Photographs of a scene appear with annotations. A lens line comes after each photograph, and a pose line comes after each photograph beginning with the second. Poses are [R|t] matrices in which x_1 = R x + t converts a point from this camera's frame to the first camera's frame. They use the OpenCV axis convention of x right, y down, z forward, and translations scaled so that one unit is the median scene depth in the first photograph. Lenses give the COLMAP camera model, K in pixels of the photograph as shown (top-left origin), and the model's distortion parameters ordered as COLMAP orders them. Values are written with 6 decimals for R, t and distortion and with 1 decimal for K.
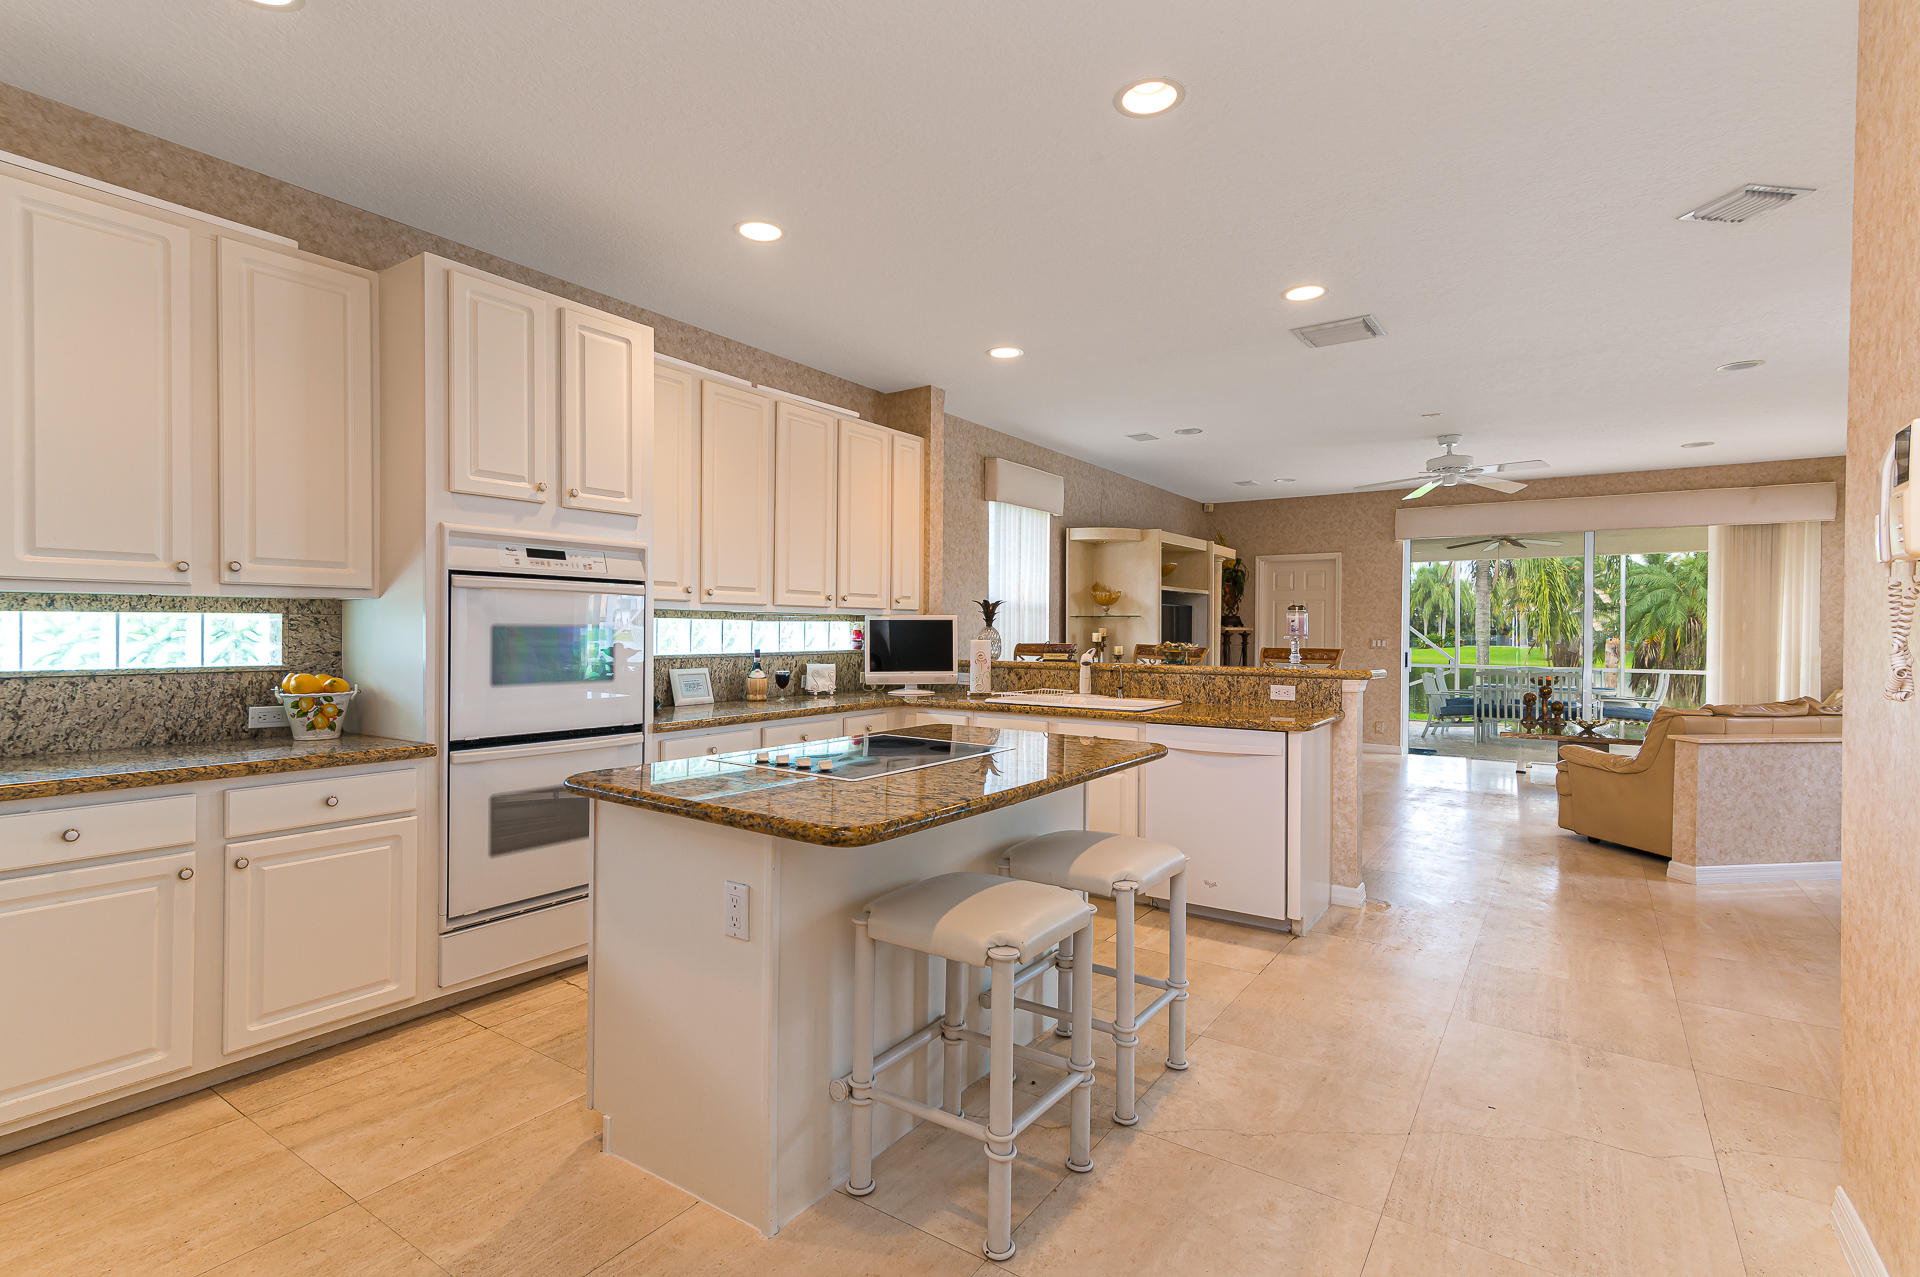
lens RADIAL K [[914.1, 0, 960.8], [0, 914.1, 638.1], [0, 0, 1]] dist [0.015591, 0.001417]
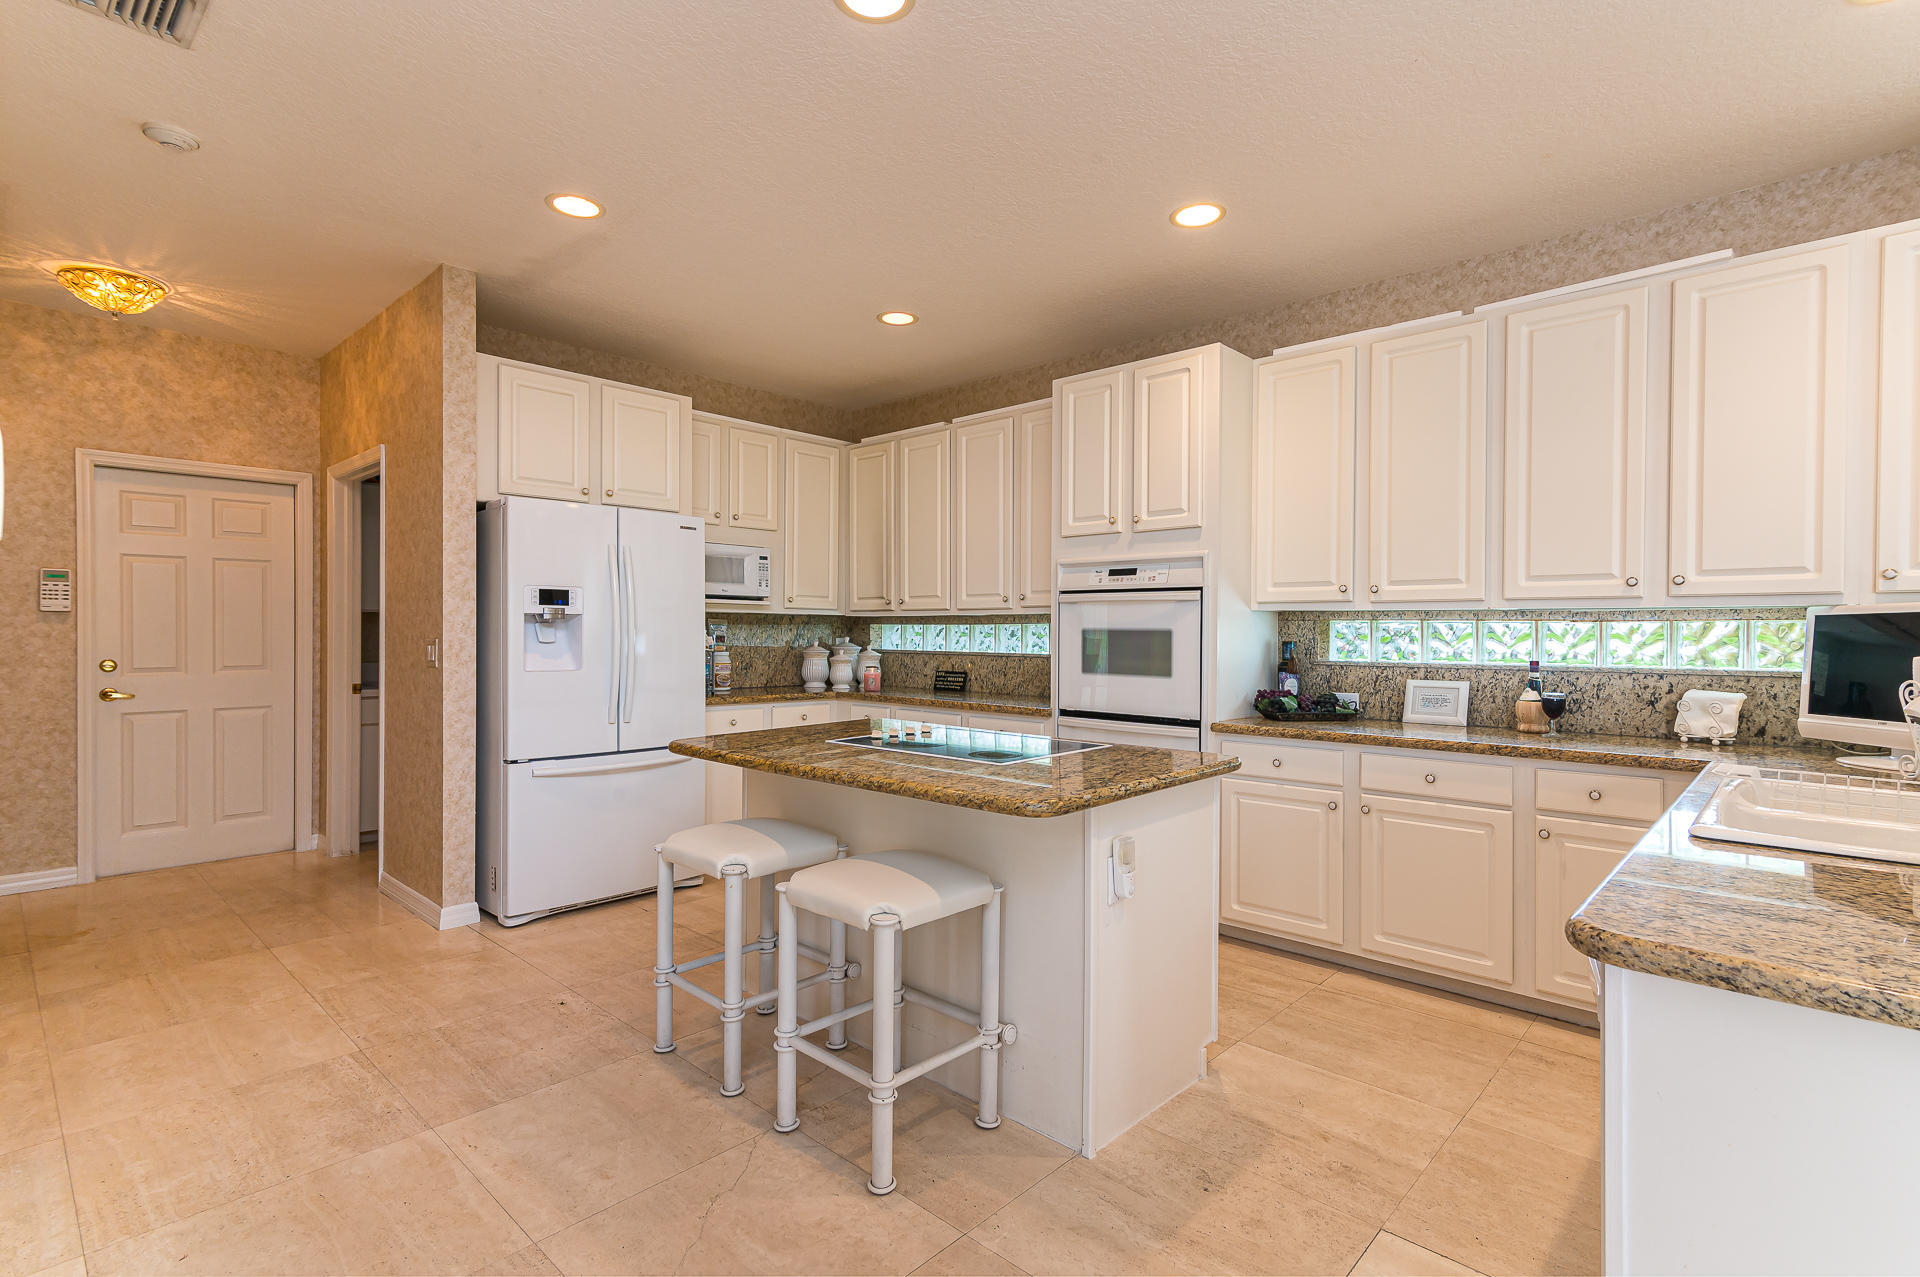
lens RADIAL K [[914.1, 0, 965.7], [0, 914.1, 634.8], [0, 0, 1]] dist [0.015591, 0.001417]
pose [[-0.151315, -0.006306, -0.988465, 0.513044], [-0.017500, 0.999840, -0.003700, 0.001879], [0.988331, 0.016738, -0.151401, 0.609047]]
